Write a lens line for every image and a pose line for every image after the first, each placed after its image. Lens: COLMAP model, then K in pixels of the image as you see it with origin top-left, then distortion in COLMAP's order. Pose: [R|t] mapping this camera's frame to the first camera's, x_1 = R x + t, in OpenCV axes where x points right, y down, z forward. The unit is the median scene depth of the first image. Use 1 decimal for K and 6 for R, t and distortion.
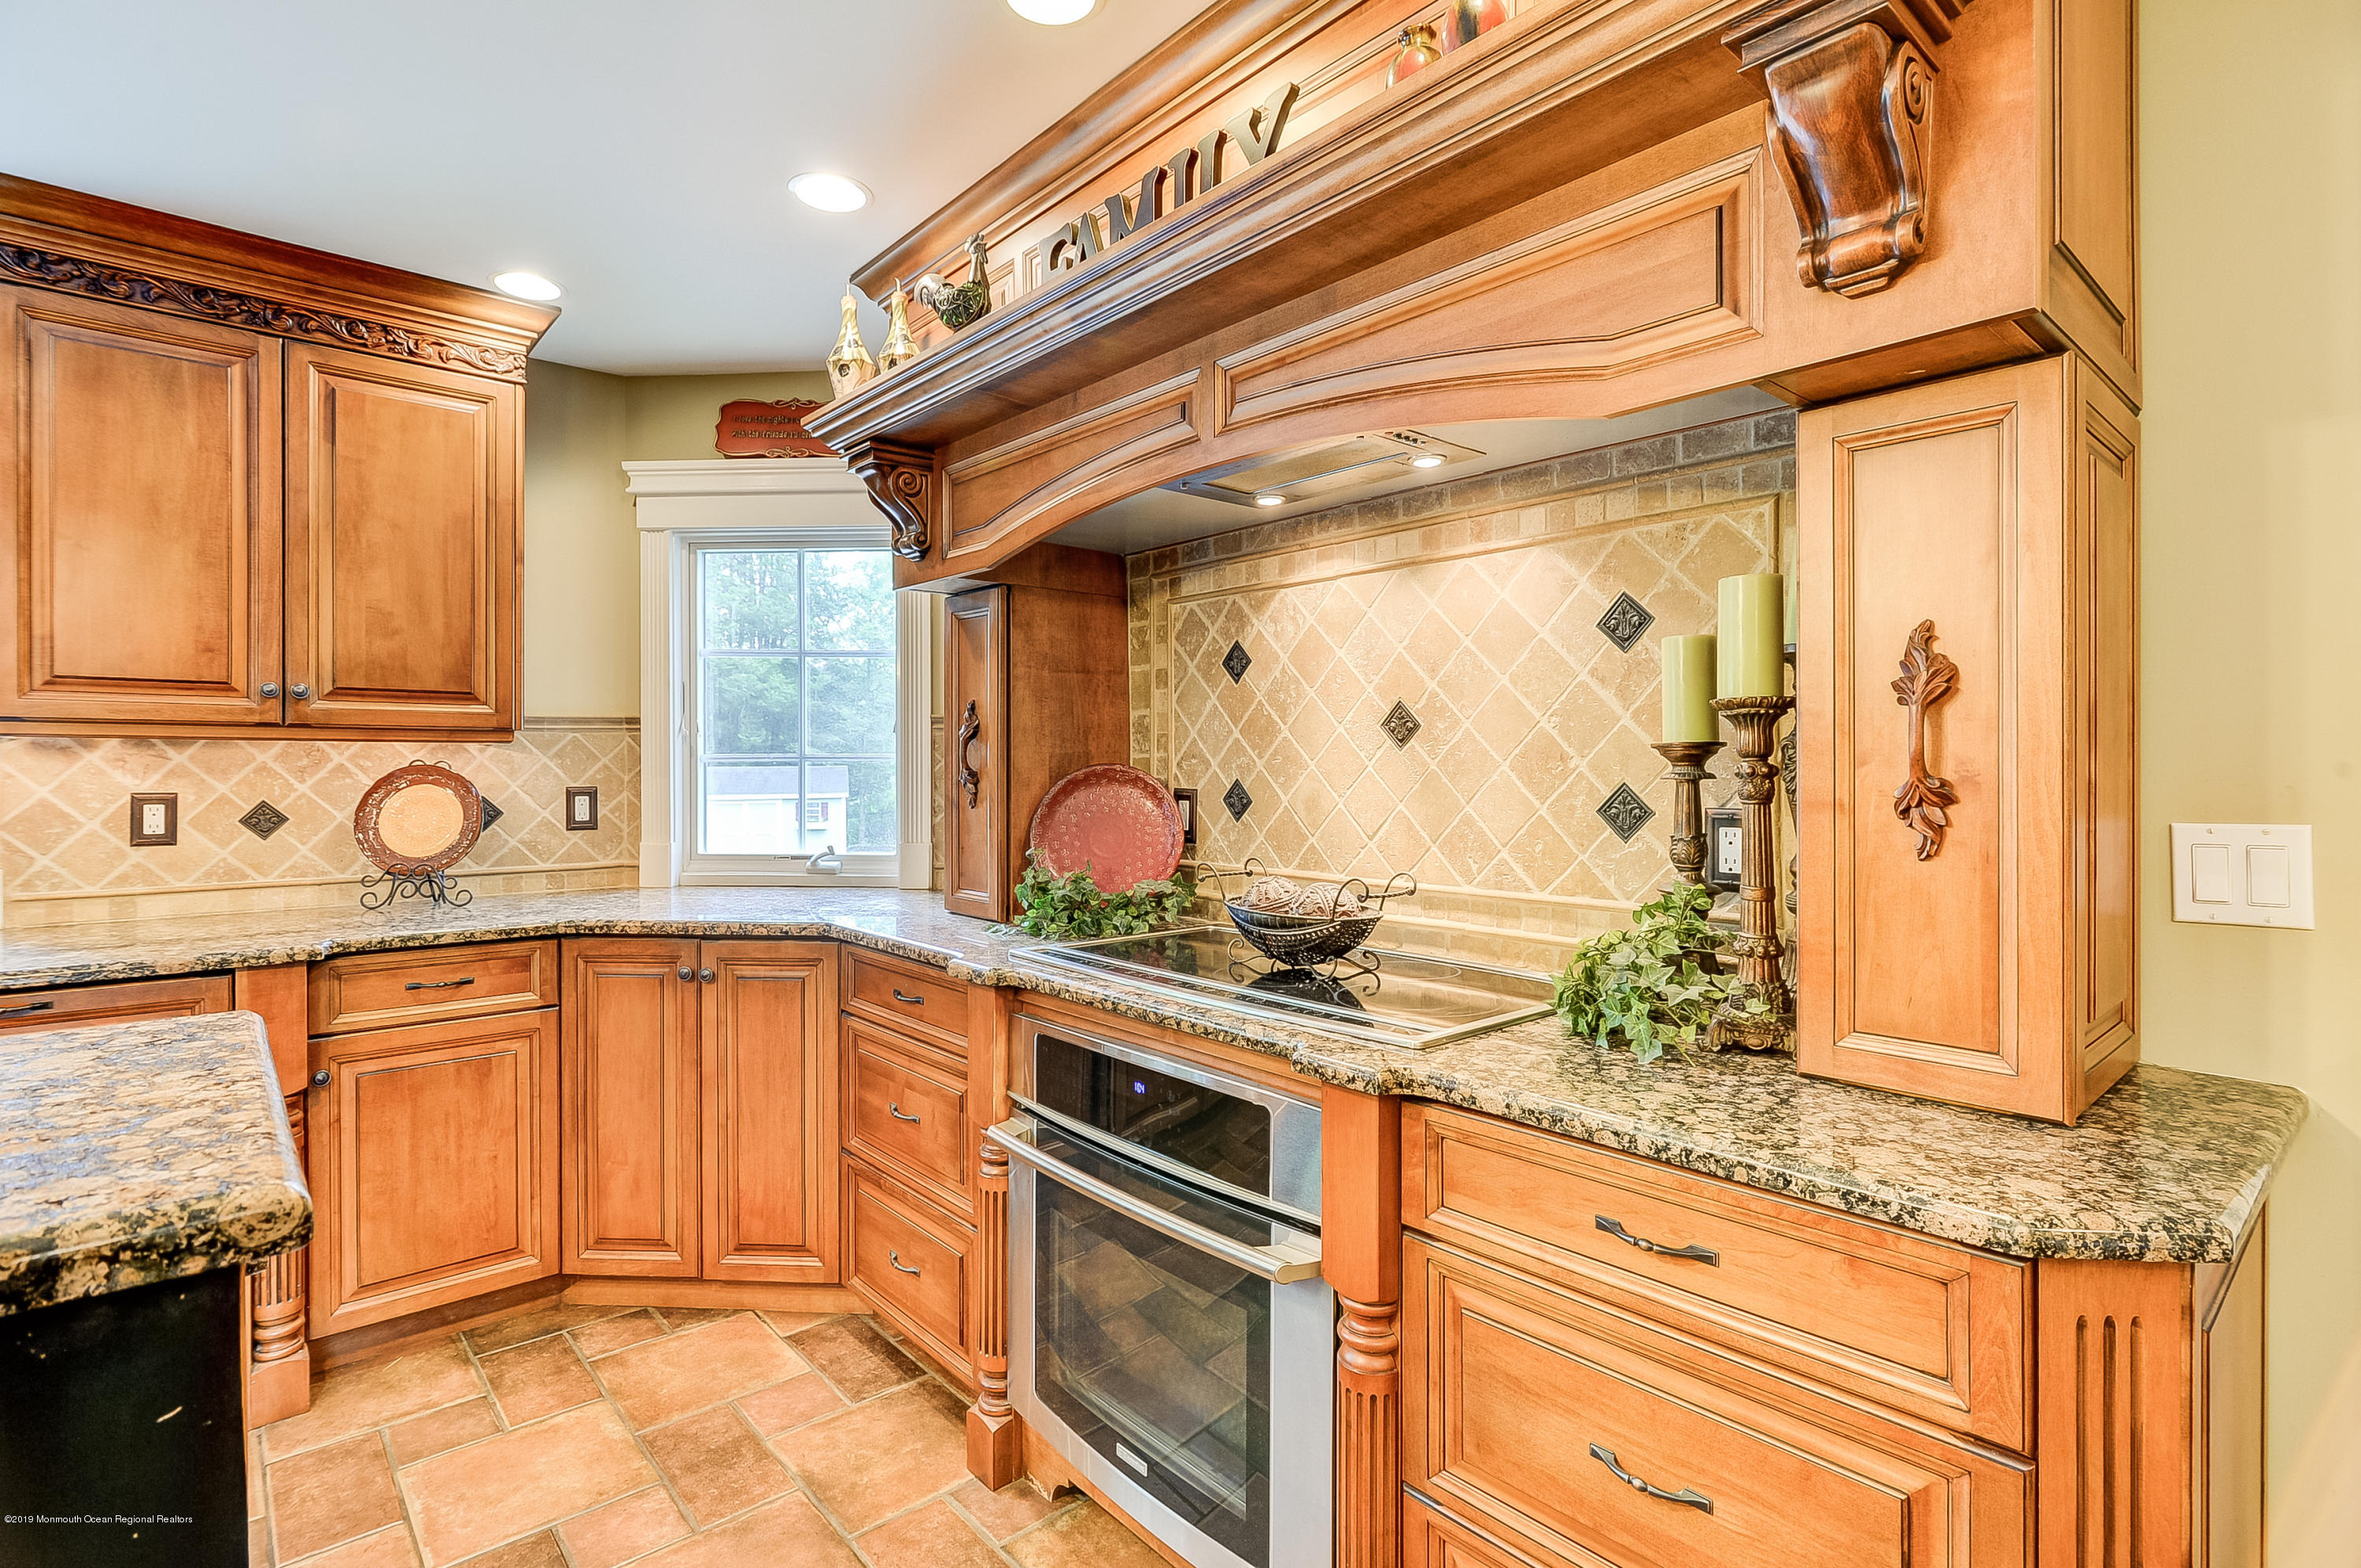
lens RADIAL K [[1139.4, 0, 1159.5], [0, 1139.4, 766.0], [0, 0, 1]] dist [0.002068, -0.004184]
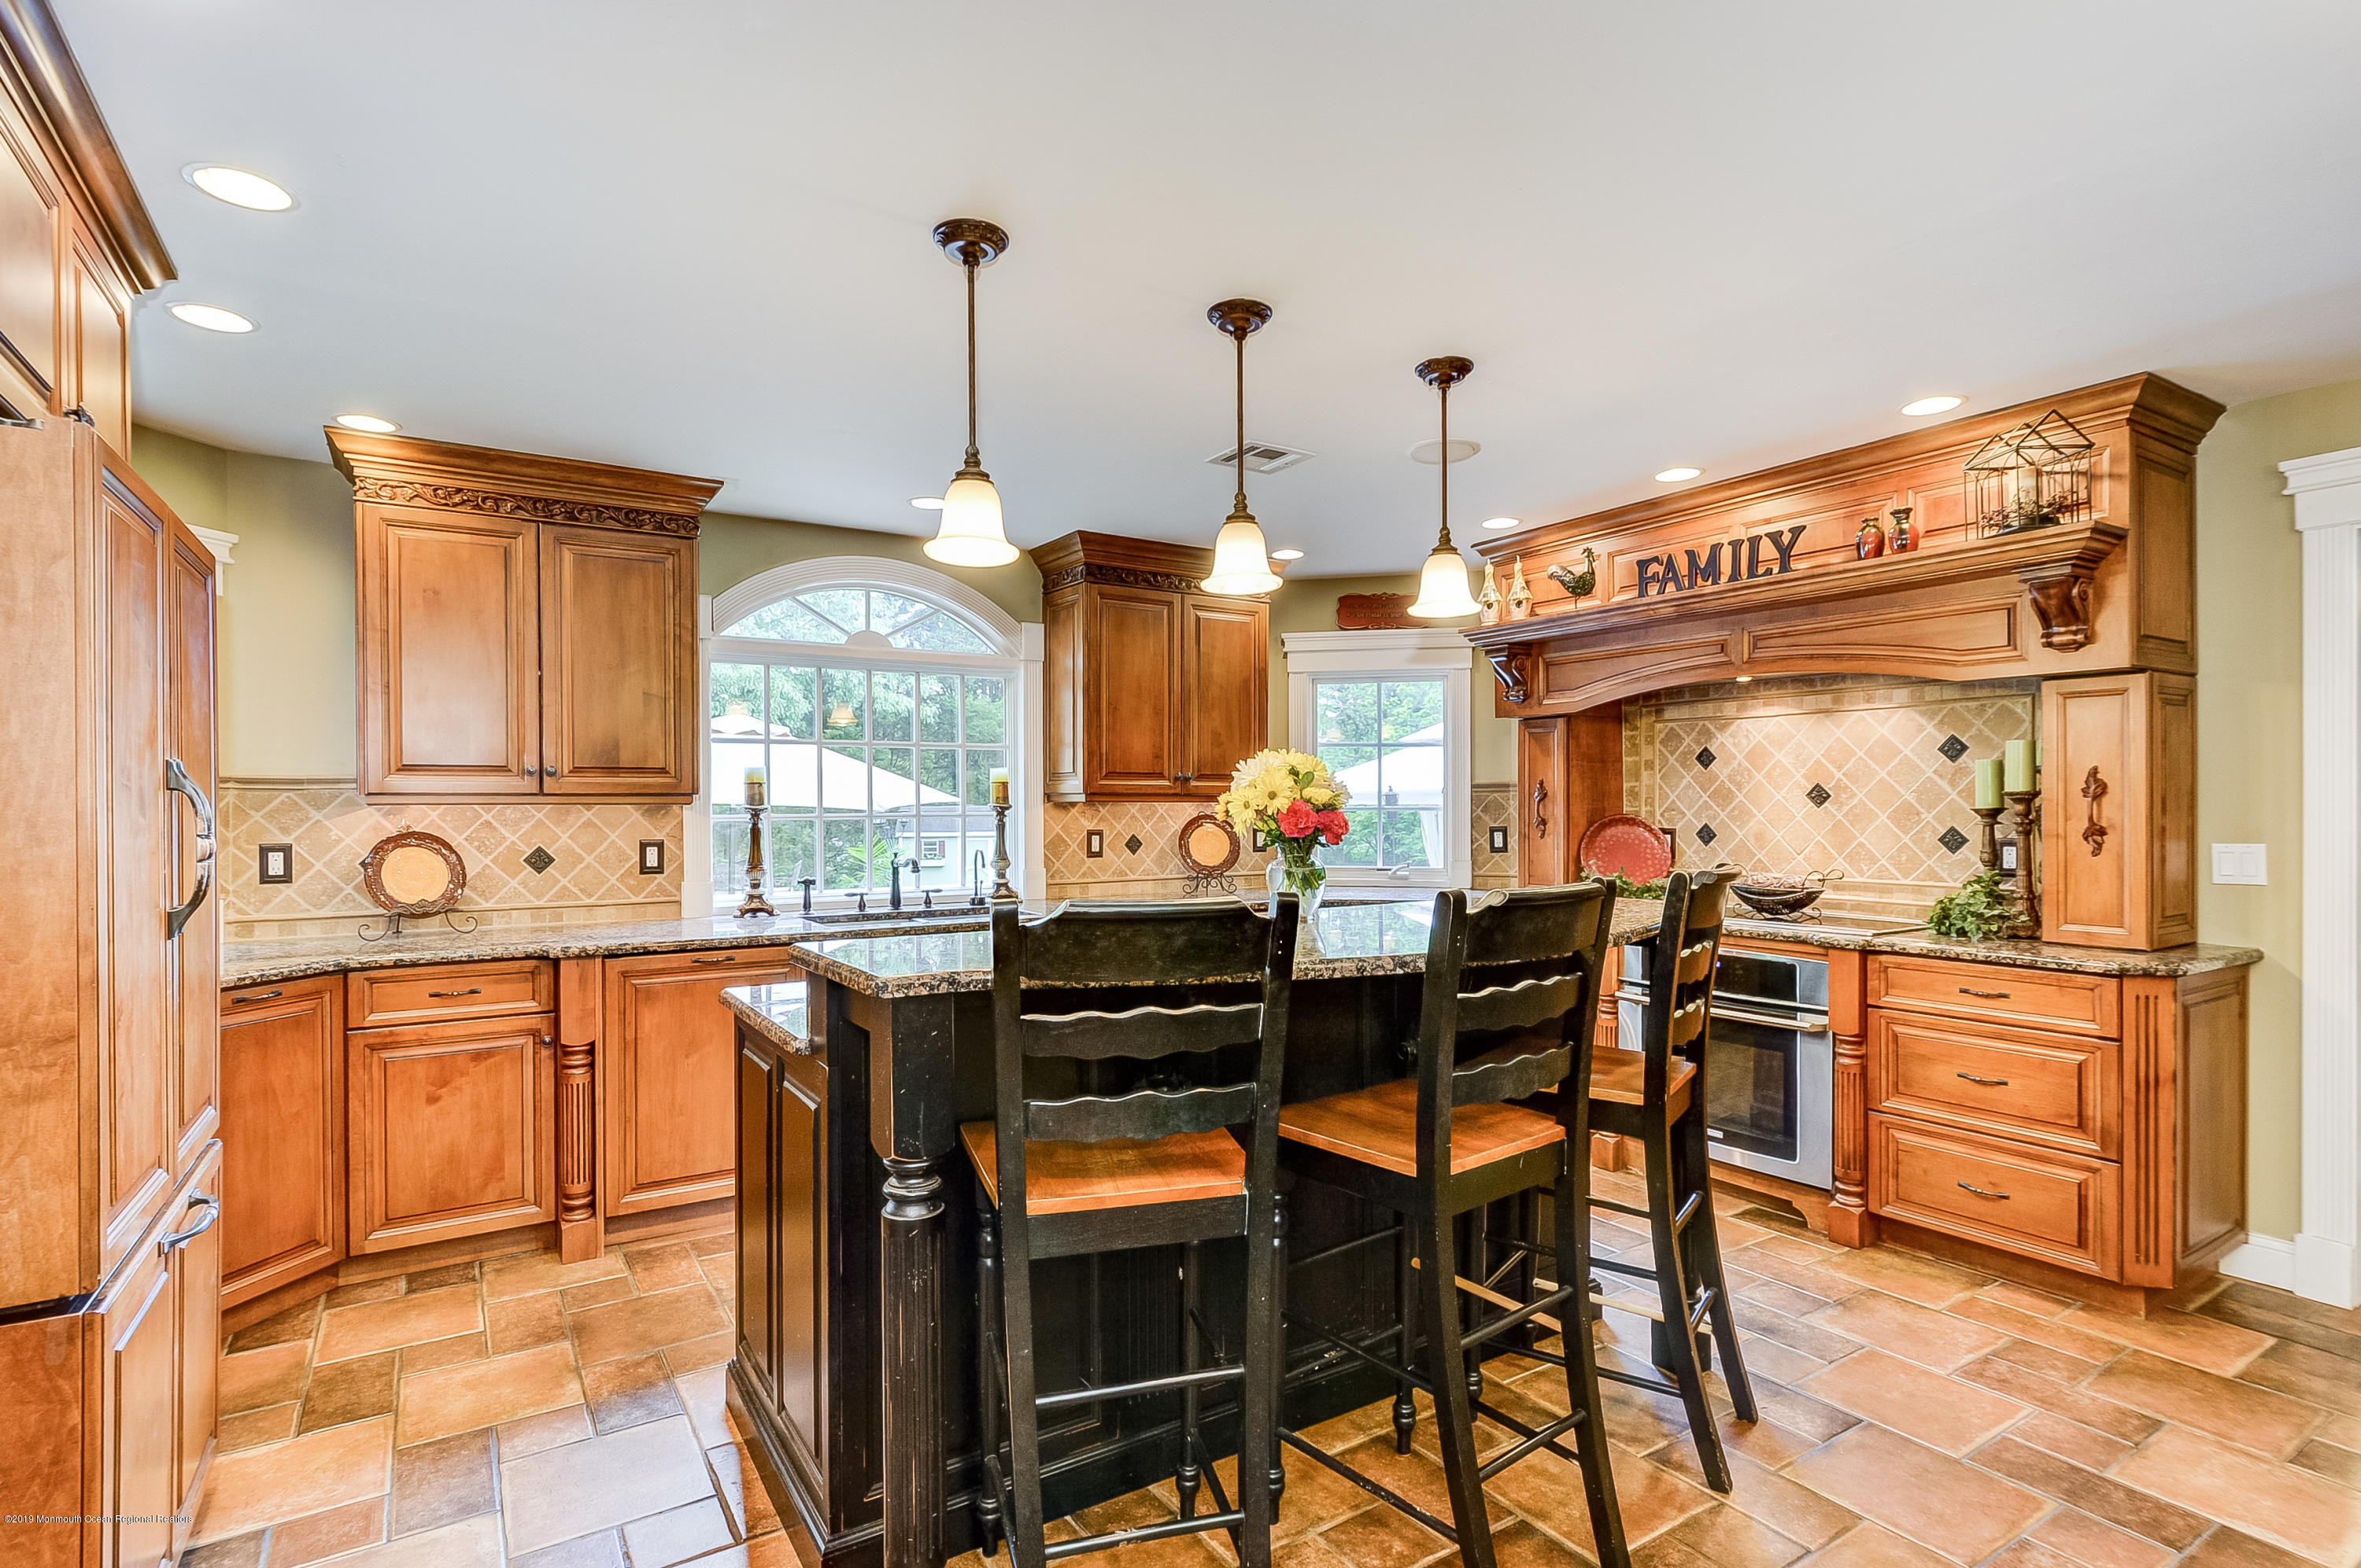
lens RADIAL K [[1139.4, 0, 1182.3], [0, 1139.4, 805.8], [0, 0, 1]] dist [0.002068, -0.004184]
pose [[0.989467, -0.002125, -0.144743, -0.488148], [0.002651, 0.999991, 0.003441, -0.023259], [0.144735, -0.003789, 0.989463, -0.902621]]
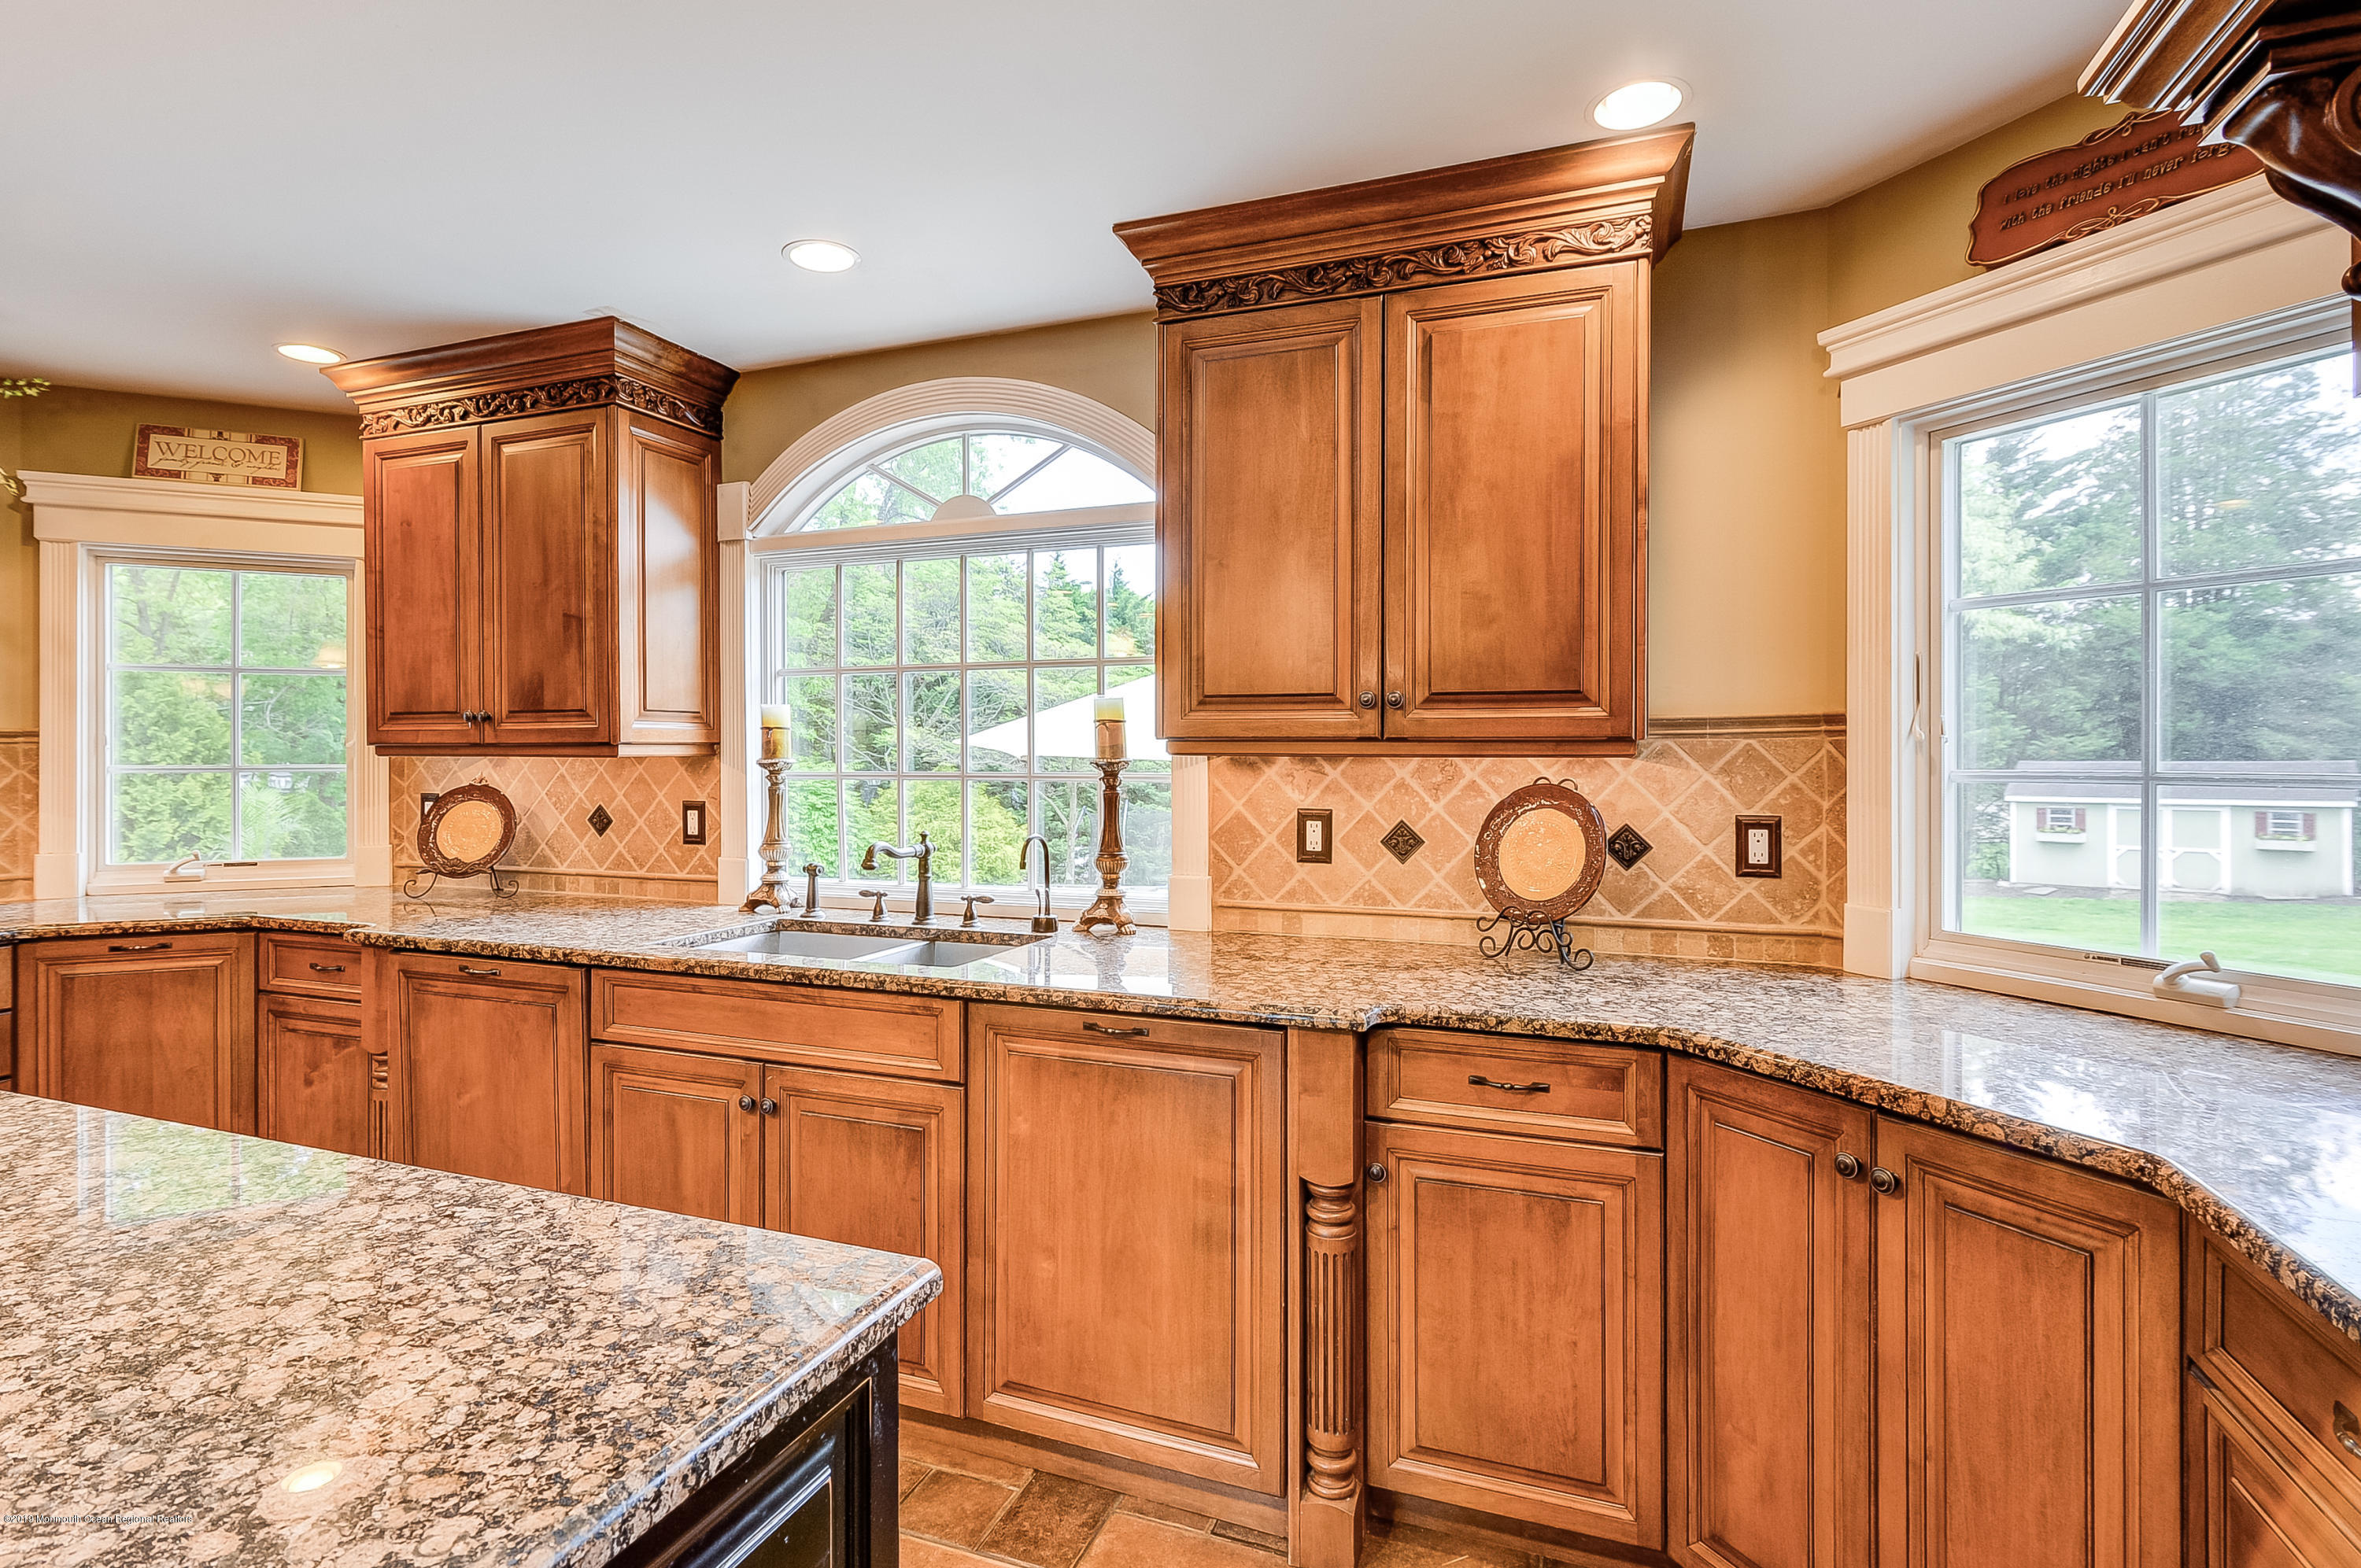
lens RADIAL K [[1139.4, 0, 1179.7], [0, 1139.4, 758.2], [0, 0, 1]] dist [0.002068, -0.004184]
pose [[0.475578, 0.002490, -0.879670, -0.077018], [-0.000680, 0.999997, 0.002463, -0.023501], [0.879673, -0.000573, 0.475578, 0.451966]]
